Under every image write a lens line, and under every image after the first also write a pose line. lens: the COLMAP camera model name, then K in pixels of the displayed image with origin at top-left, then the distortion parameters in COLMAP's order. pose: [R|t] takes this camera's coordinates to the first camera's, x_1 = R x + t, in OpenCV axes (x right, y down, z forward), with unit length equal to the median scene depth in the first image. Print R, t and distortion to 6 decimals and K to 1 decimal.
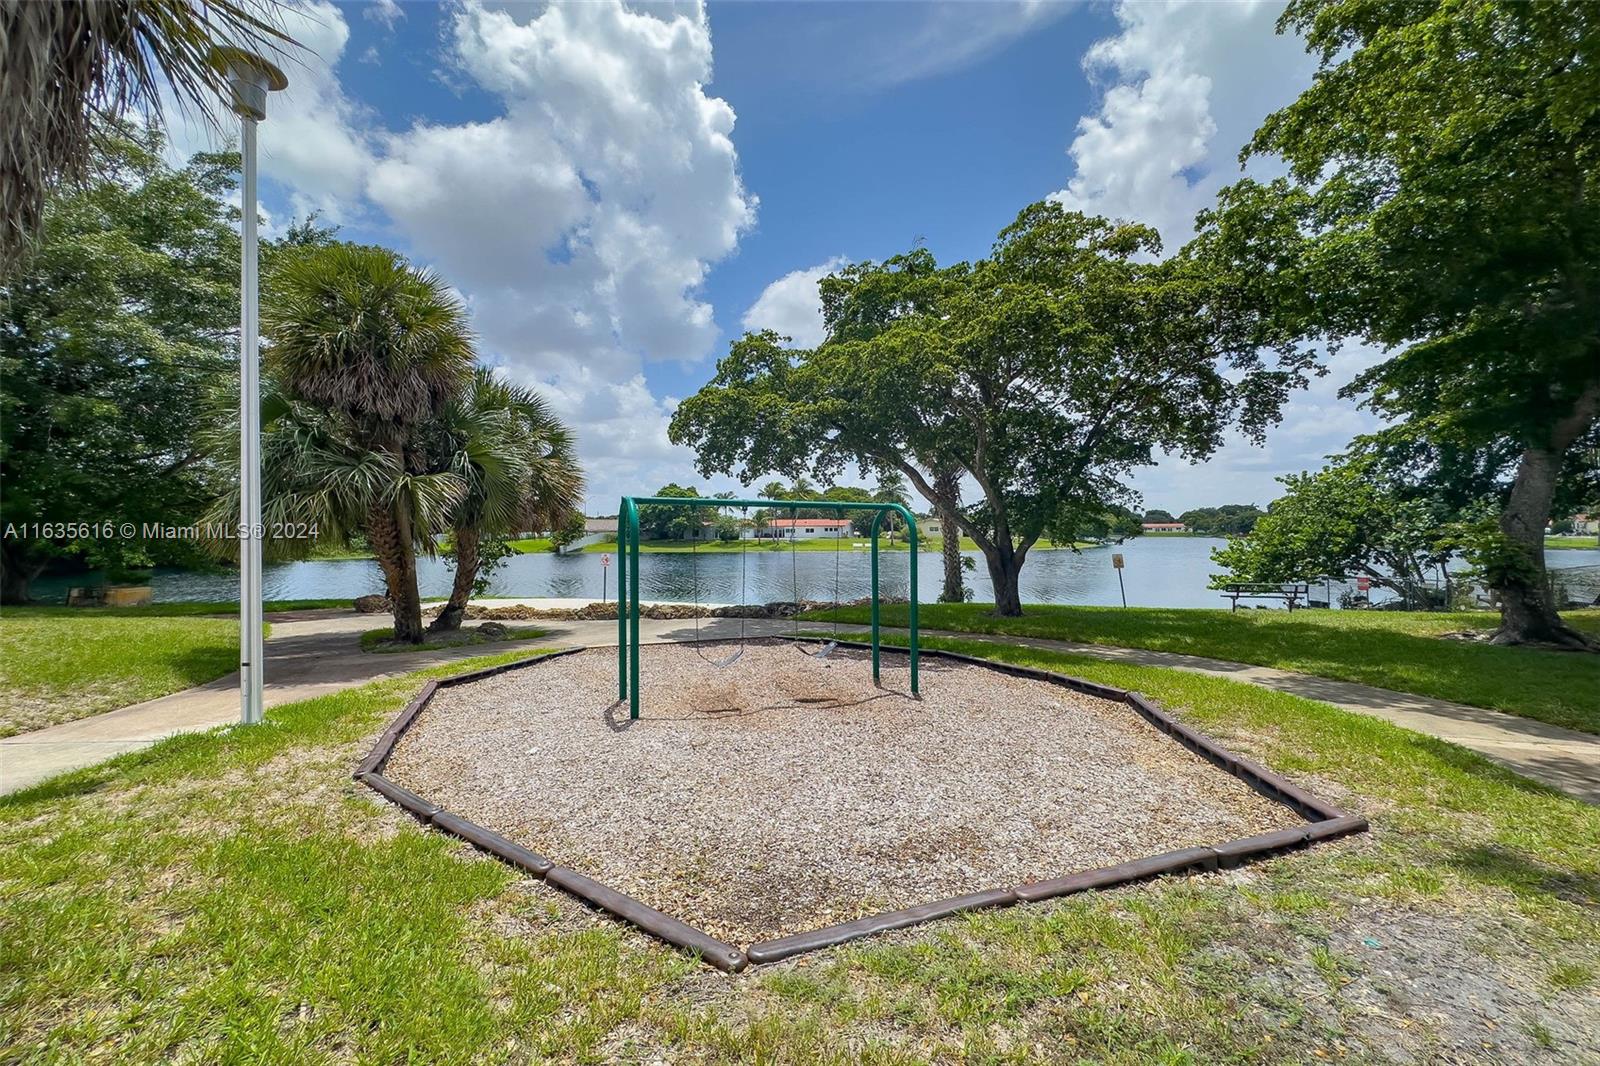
lens RADIAL K [[665.8, 0, 794.2], [0, 665.8, 553.8], [0, 0, 1]] dist [-0.000303, 0.000289]
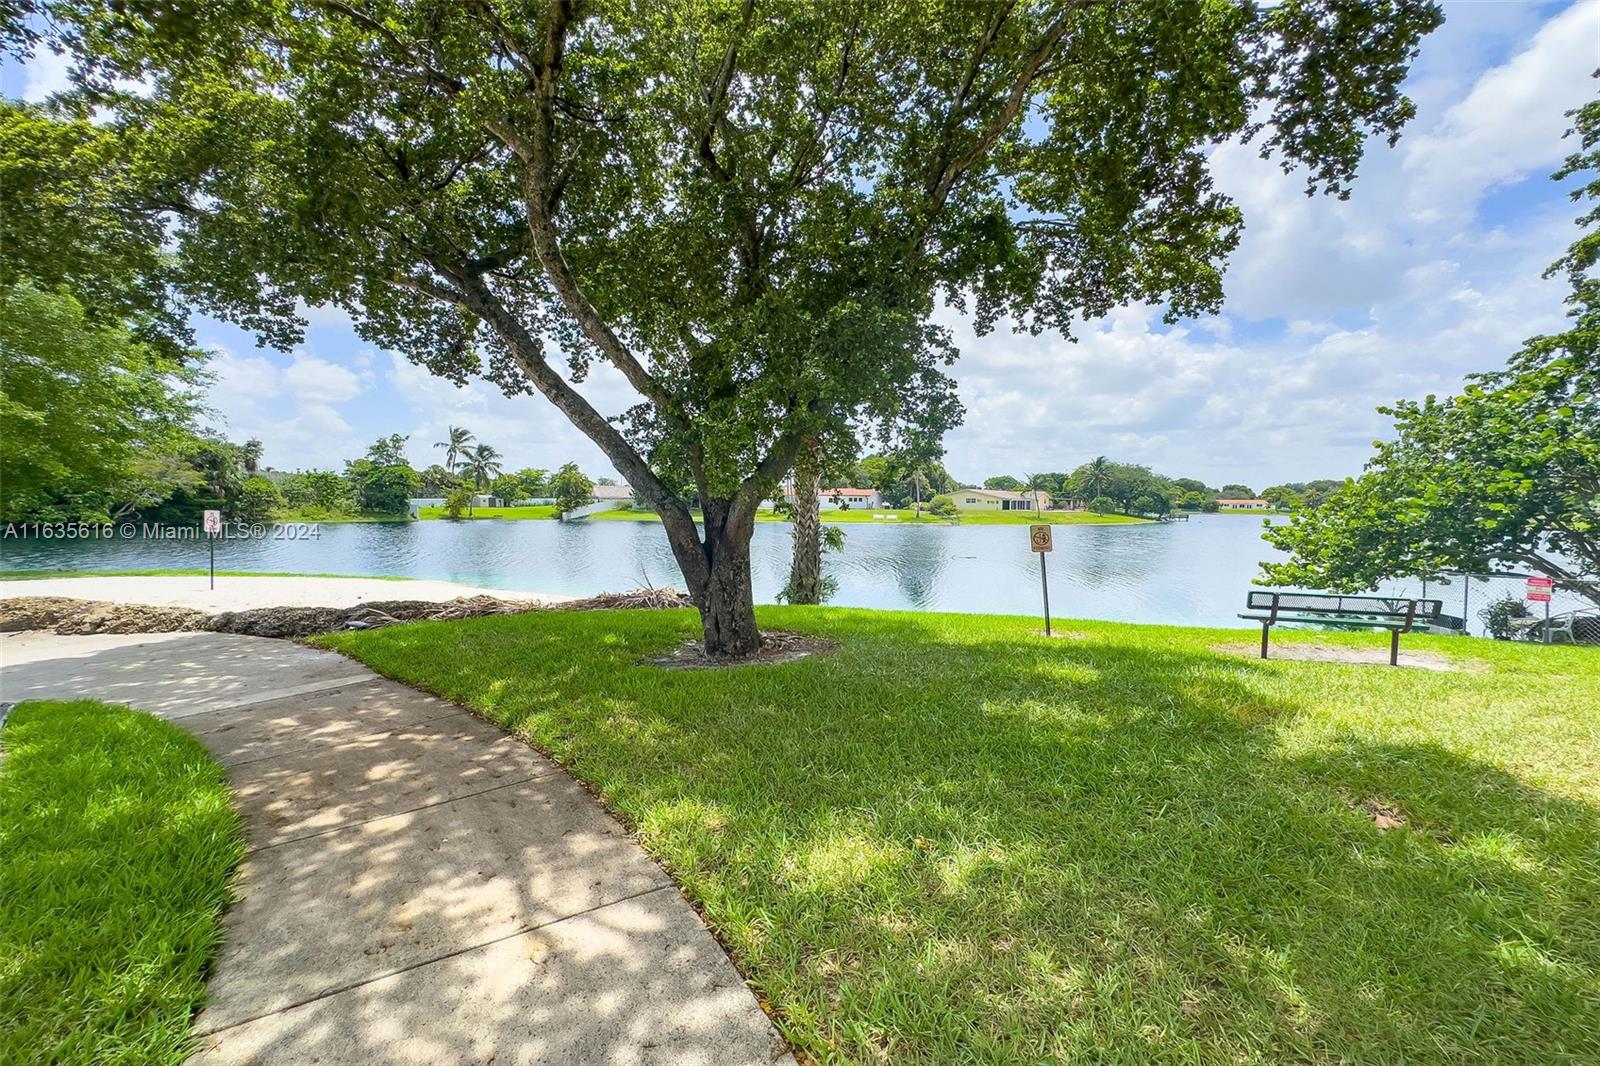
lens RADIAL K [[665.8, 0, 794.2], [0, 665.8, 553.8], [0, 0, 1]] dist [-0.000303, 0.000289]
pose [[0.995929, 0.021098, -0.087633, 0.379835], [-0.017417, 0.998942, 0.042563, 0.004560], [0.088439, -0.040864, 0.995243, 0.521680]]
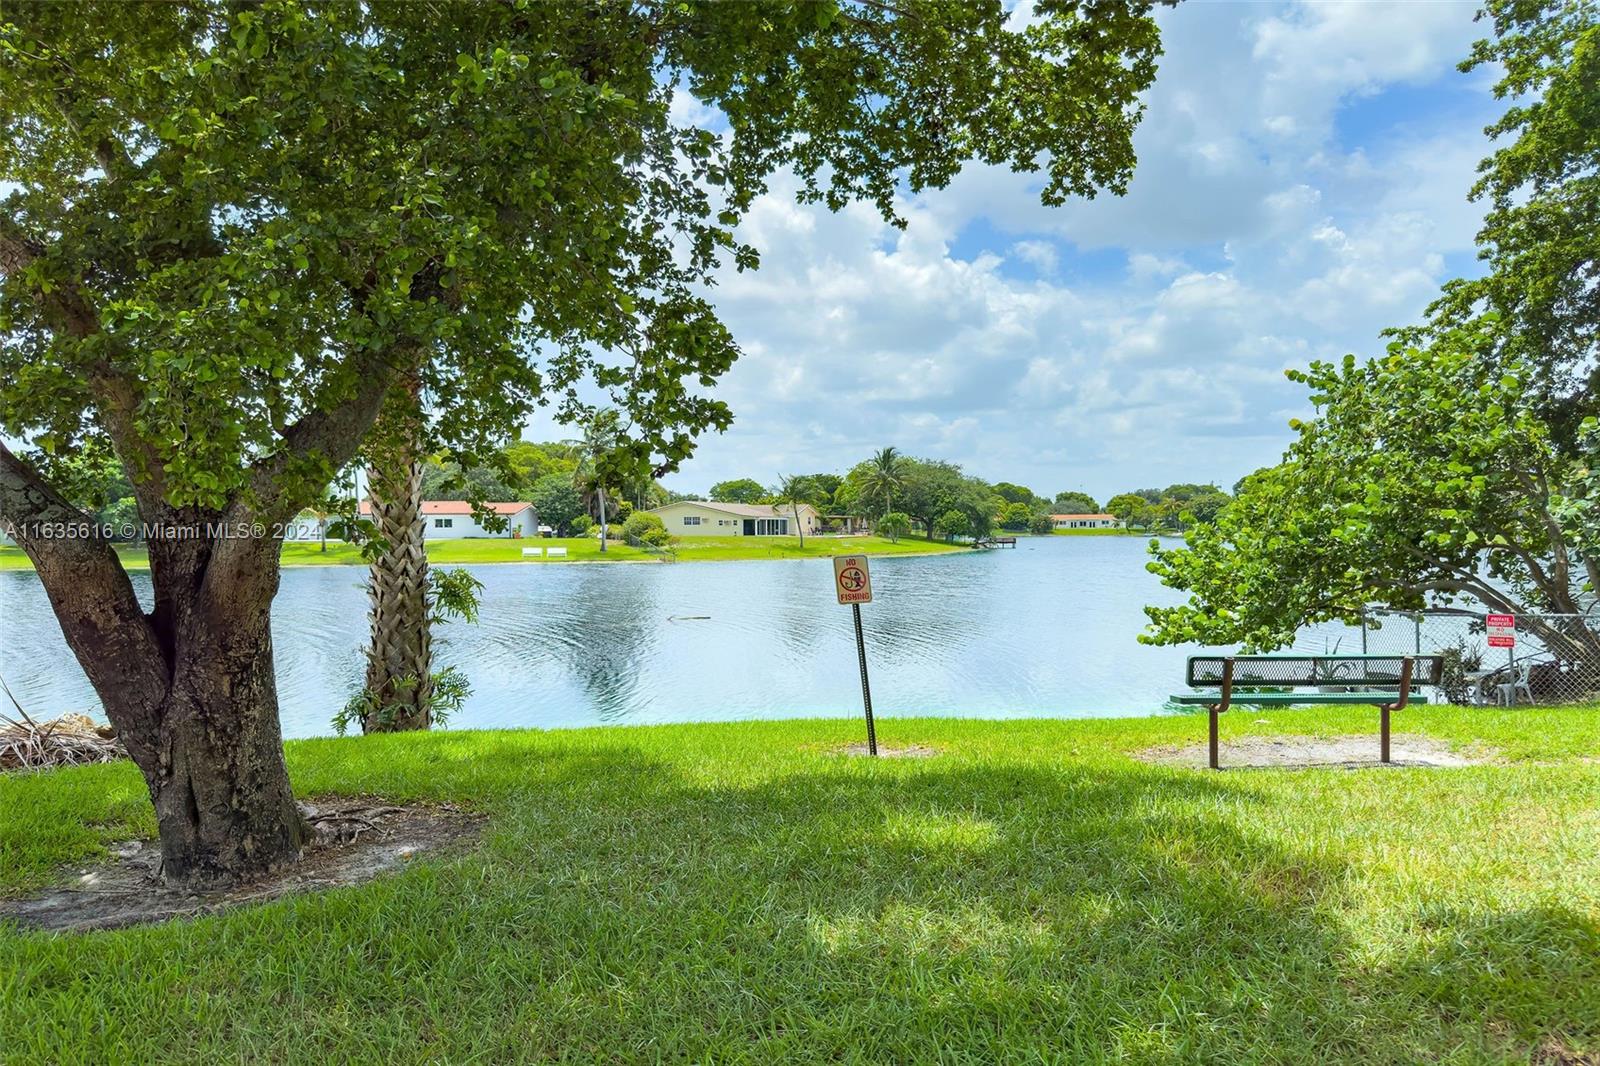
lens RADIAL K [[1162.0, 0, 807.3], [0, 1162.0, 567.6], [0, 0, 1]] dist [0.078816, -0.128231]
pose [[0.963469, -0.010320, 0.267621, 0.371397], [0.010689, 0.999943, 0.000079, 0.005727], [-0.267606, 0.002784, 0.963524, 0.581998]]
